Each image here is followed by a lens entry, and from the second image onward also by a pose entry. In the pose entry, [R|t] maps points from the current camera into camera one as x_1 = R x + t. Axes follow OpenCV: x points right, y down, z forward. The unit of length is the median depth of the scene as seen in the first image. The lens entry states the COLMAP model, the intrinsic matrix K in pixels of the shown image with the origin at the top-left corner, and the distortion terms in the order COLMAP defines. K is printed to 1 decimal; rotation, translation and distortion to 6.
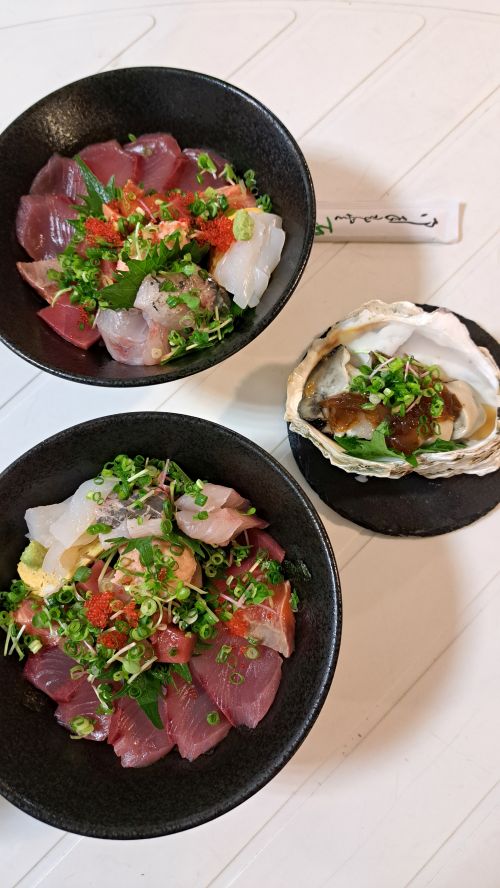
lens RADIAL K [[651.4, 0, 268.8], [0, 651.4, 444.5], [0, 0, 1]] dist [0.087215, -0.167815]
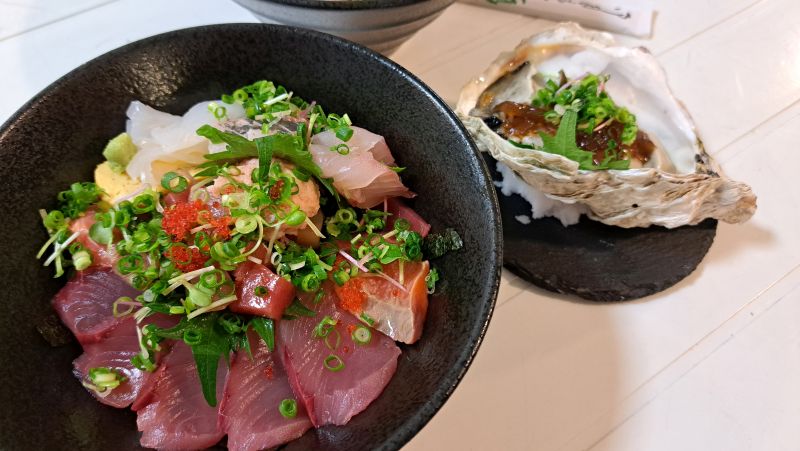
lens RADIAL K [[586.8, 0, 400.0], [0, 586.8, 225.5], [0, 0, 1]] dist [0.087215, -0.167815]
pose [[0.975791, 0.217900, -0.018721, 0.001620], [-0.213869, 0.932824, -0.289998, 0.384101], [-0.045728, 0.286981, 0.956844, 0.325982]]
